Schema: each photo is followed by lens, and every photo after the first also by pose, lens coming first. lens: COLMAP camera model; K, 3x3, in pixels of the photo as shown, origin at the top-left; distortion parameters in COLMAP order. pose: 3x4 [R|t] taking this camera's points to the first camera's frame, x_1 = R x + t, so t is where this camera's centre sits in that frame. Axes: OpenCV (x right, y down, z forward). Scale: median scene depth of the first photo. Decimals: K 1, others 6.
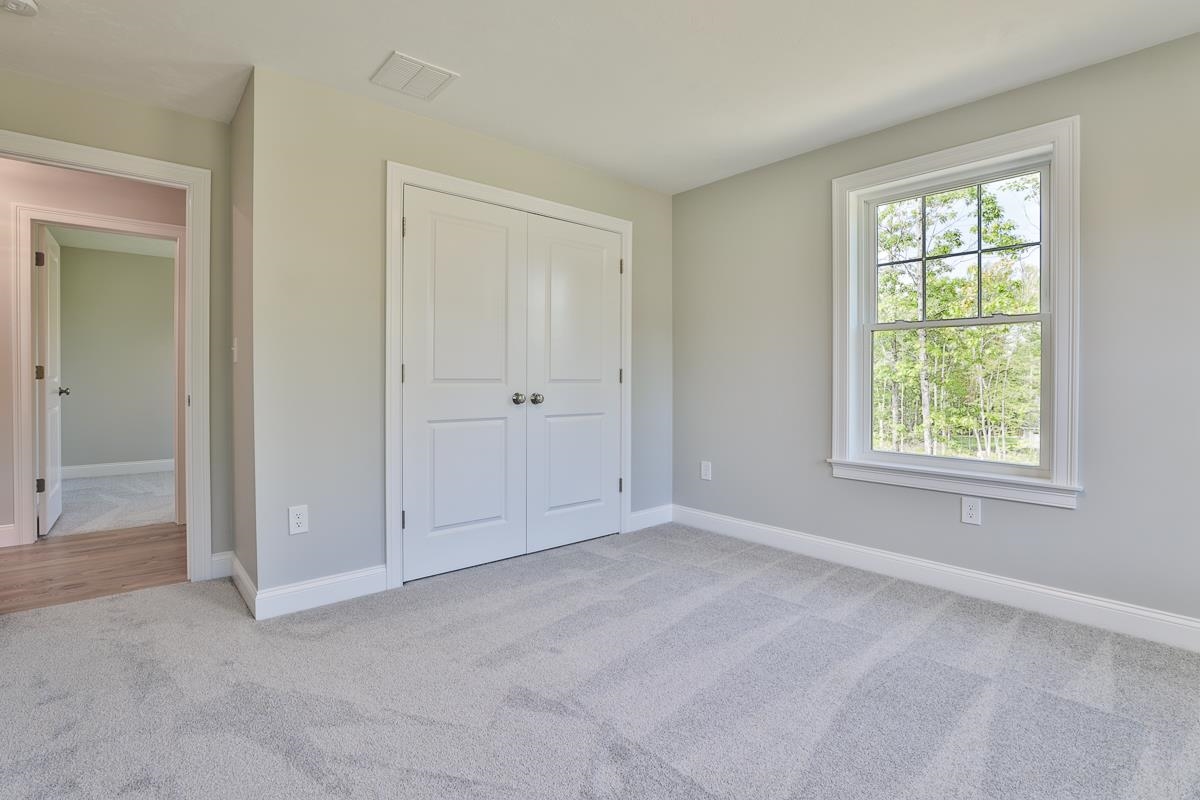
lens RADIAL K [[588.5, 0, 602.7], [0, 588.5, 386.3], [0, 0, 1]] dist [-0.018252, 0.000820]
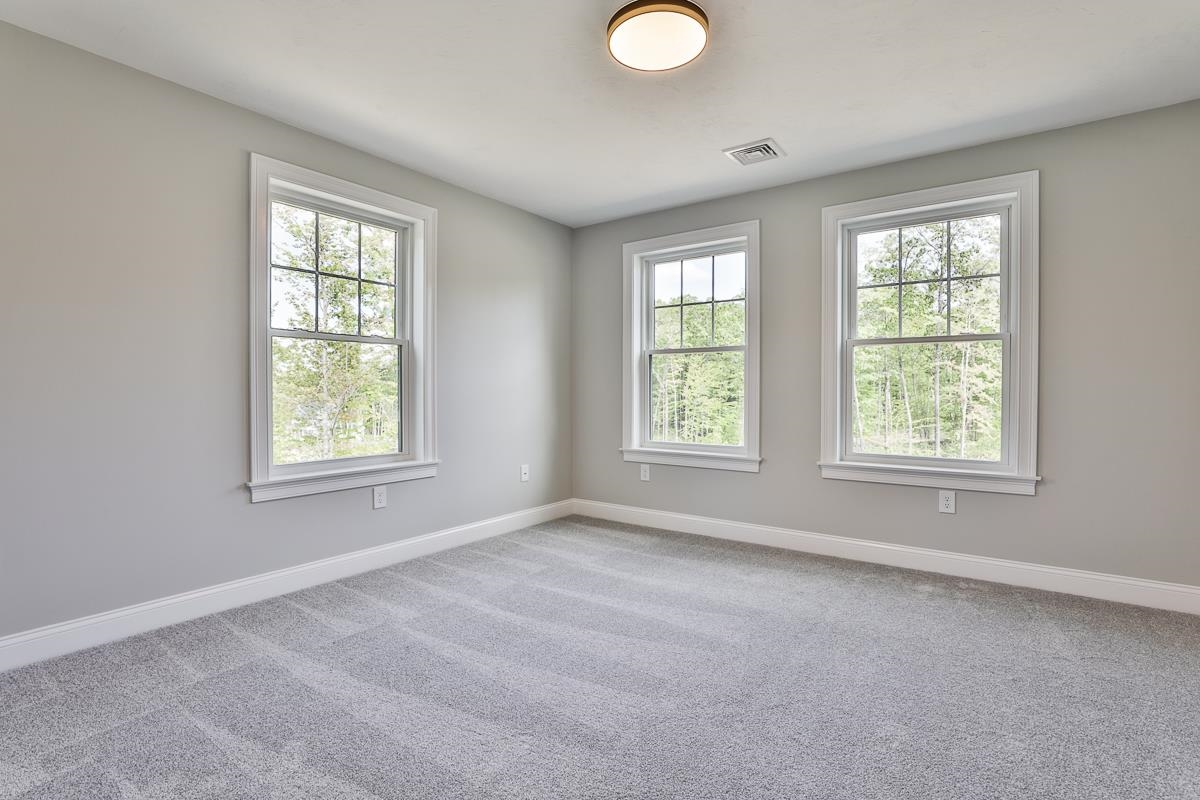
lens RADIAL K [[588.5, 0, 602.7], [0, 588.5, 386.3], [0, 0, 1]] dist [-0.018252, 0.000820]
pose [[-0.259293, -0.003167, 0.965794, -0.695874], [-0.000952, 0.999995, 0.003024, -0.021162], [-0.965798, -0.000135, -0.259295, 0.915397]]
